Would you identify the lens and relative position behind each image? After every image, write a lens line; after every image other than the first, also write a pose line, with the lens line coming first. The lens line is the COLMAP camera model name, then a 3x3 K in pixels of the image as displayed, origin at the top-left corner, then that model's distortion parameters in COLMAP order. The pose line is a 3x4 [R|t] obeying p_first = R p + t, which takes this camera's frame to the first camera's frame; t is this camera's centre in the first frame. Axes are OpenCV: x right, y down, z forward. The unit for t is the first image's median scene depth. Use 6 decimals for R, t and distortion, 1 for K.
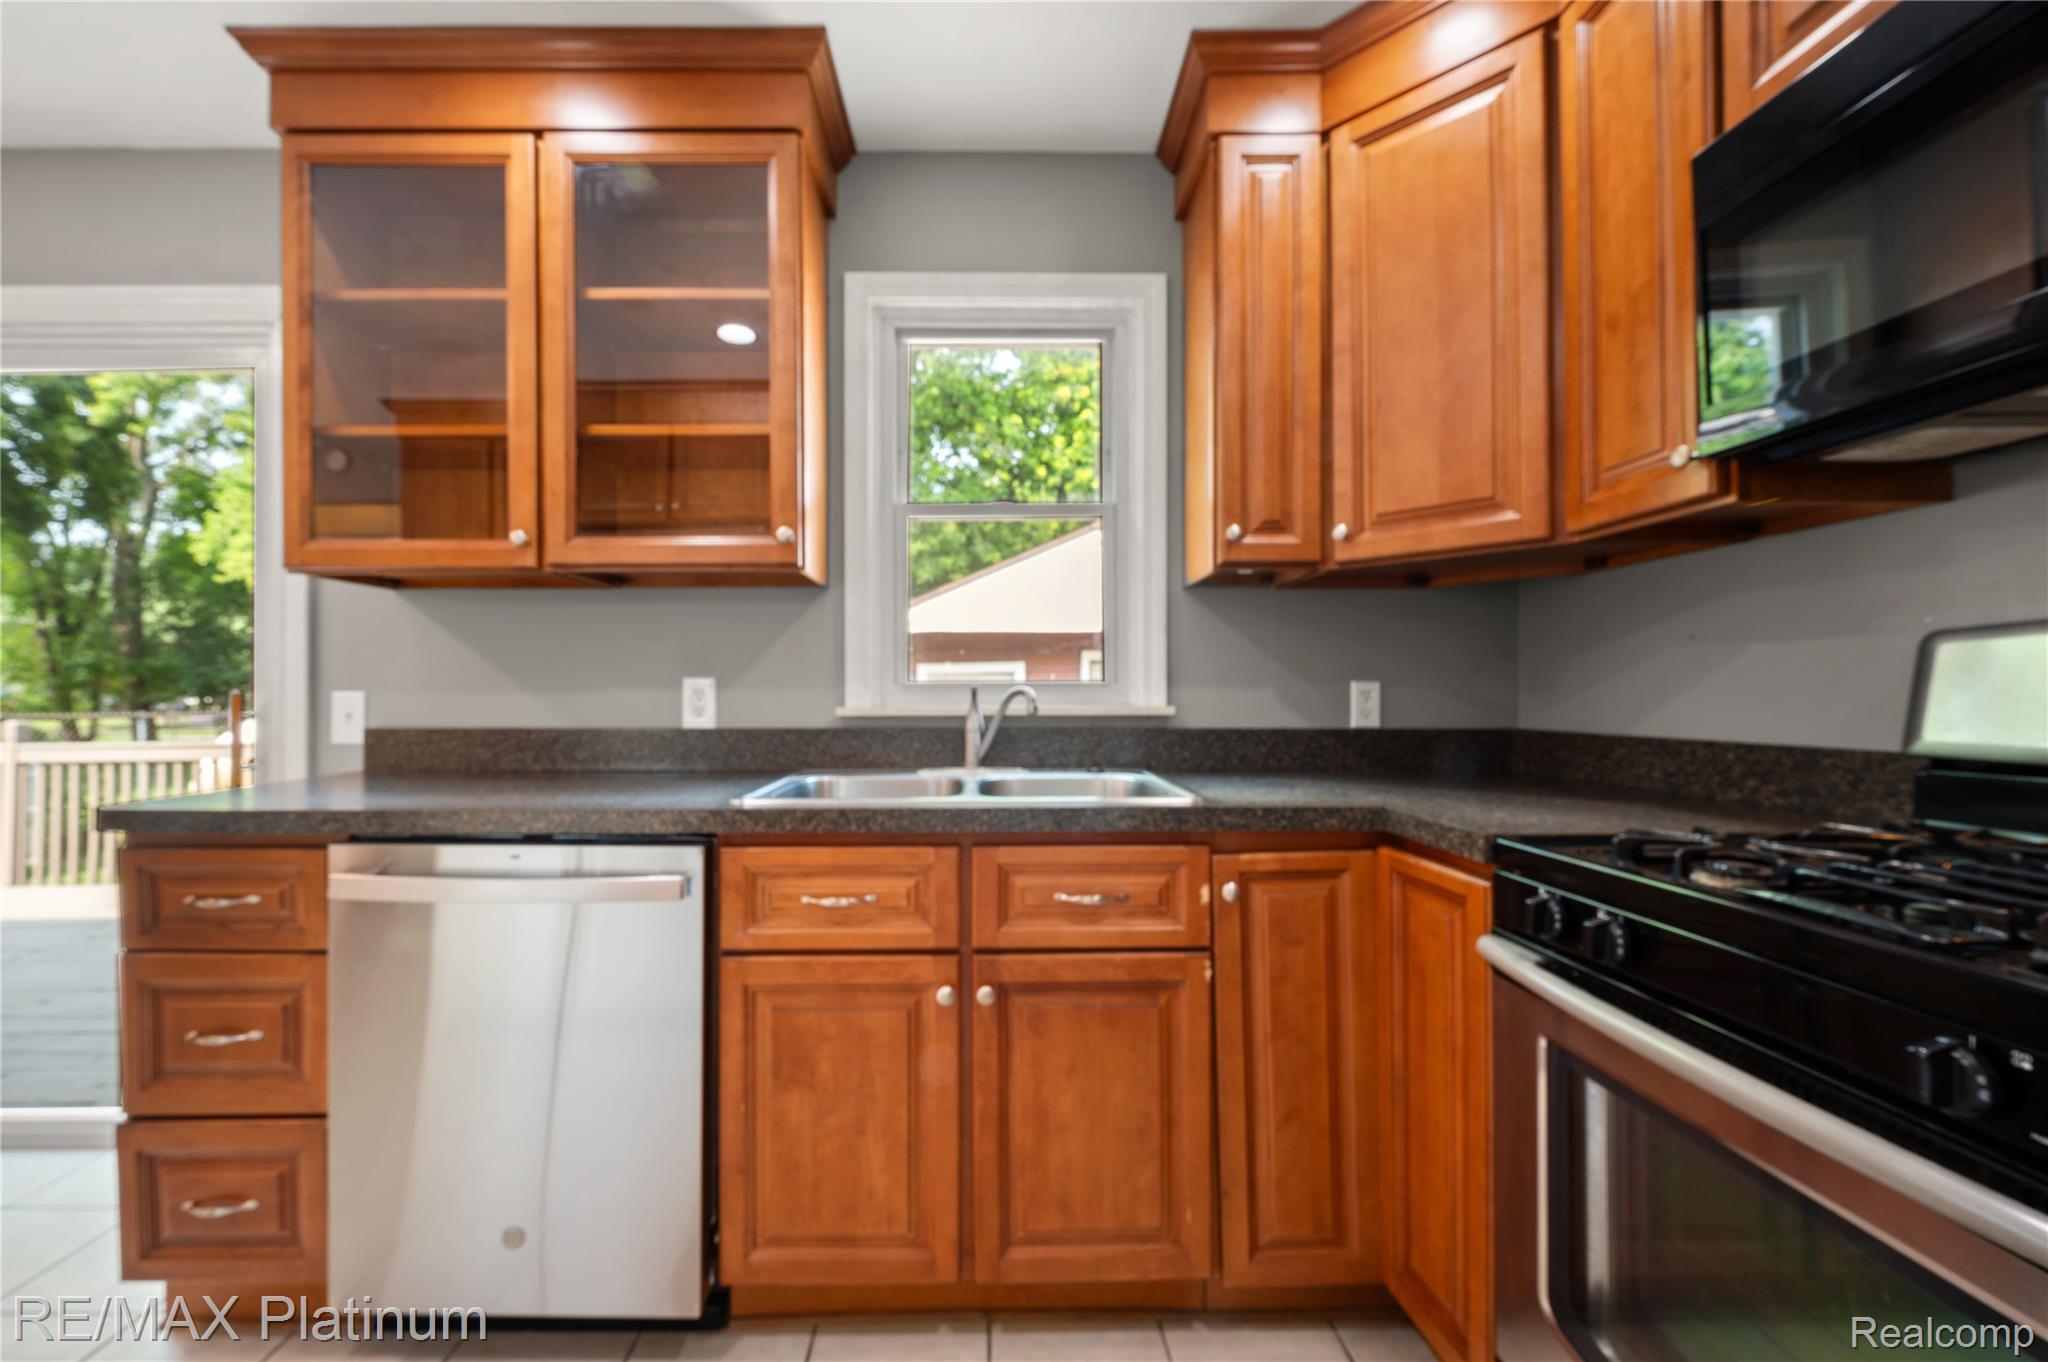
lens RADIAL K [[827.6, 0, 995.0], [0, 827.6, 691.6], [0, 0, 1]] dist [0.000706, -0.003198]
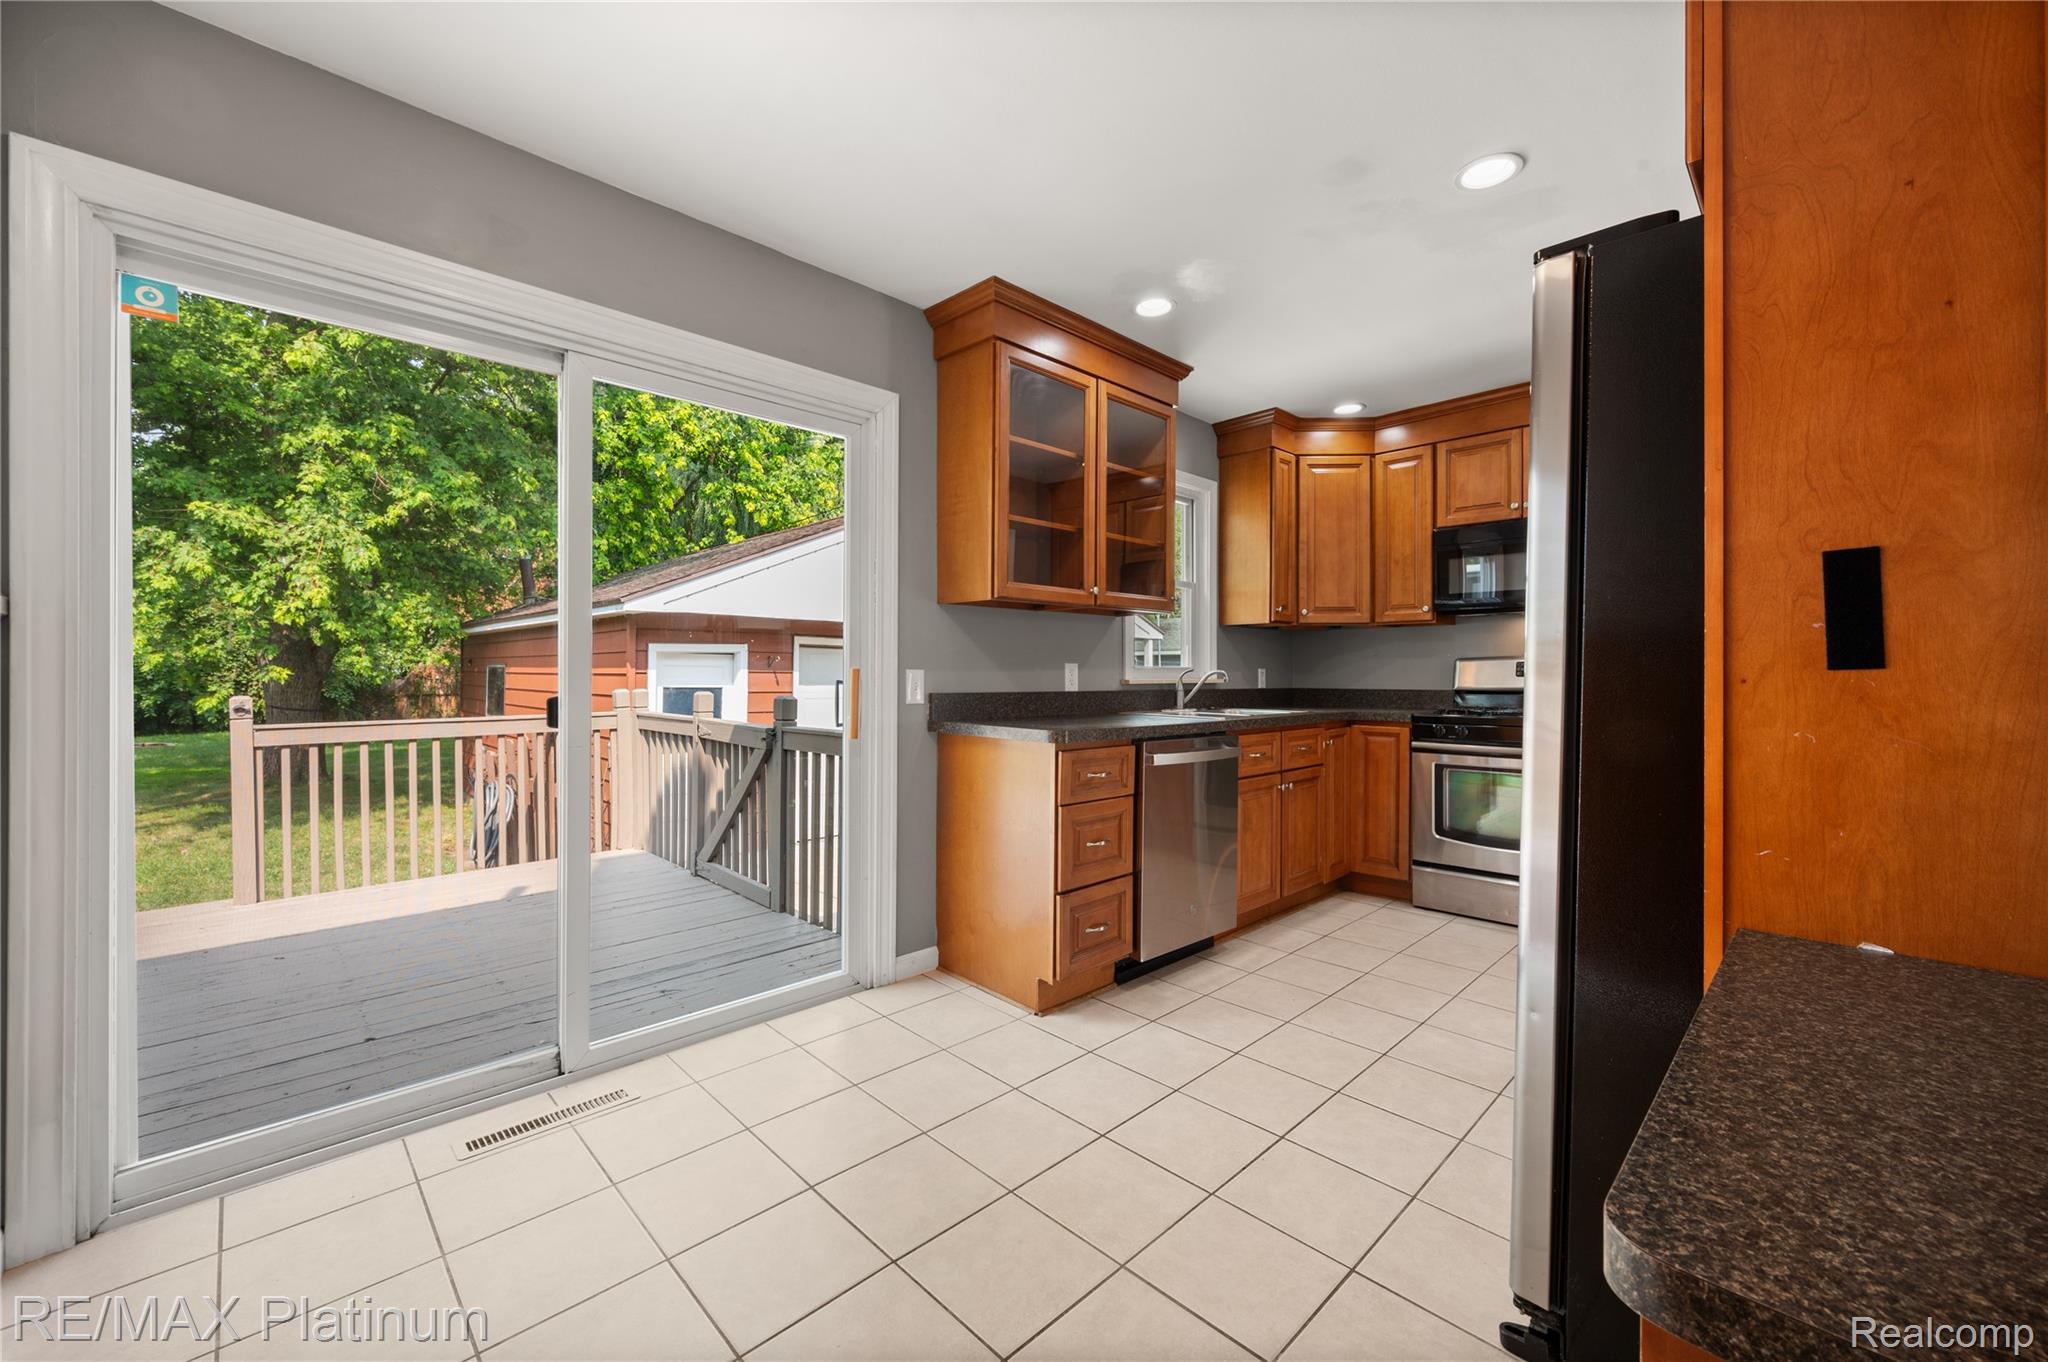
lens RADIAL K [[794.5, 0, 1026.1], [0, 794.5, 674.5], [0, 0, 1]] dist [-0.001164, -0.000165]
pose [[0.726308, 0.003867, 0.687358, -2.030257], [-0.006138, 0.999981, 0.000860, 0.008466], [-0.687342, -0.004844, 0.726318, -0.233481]]
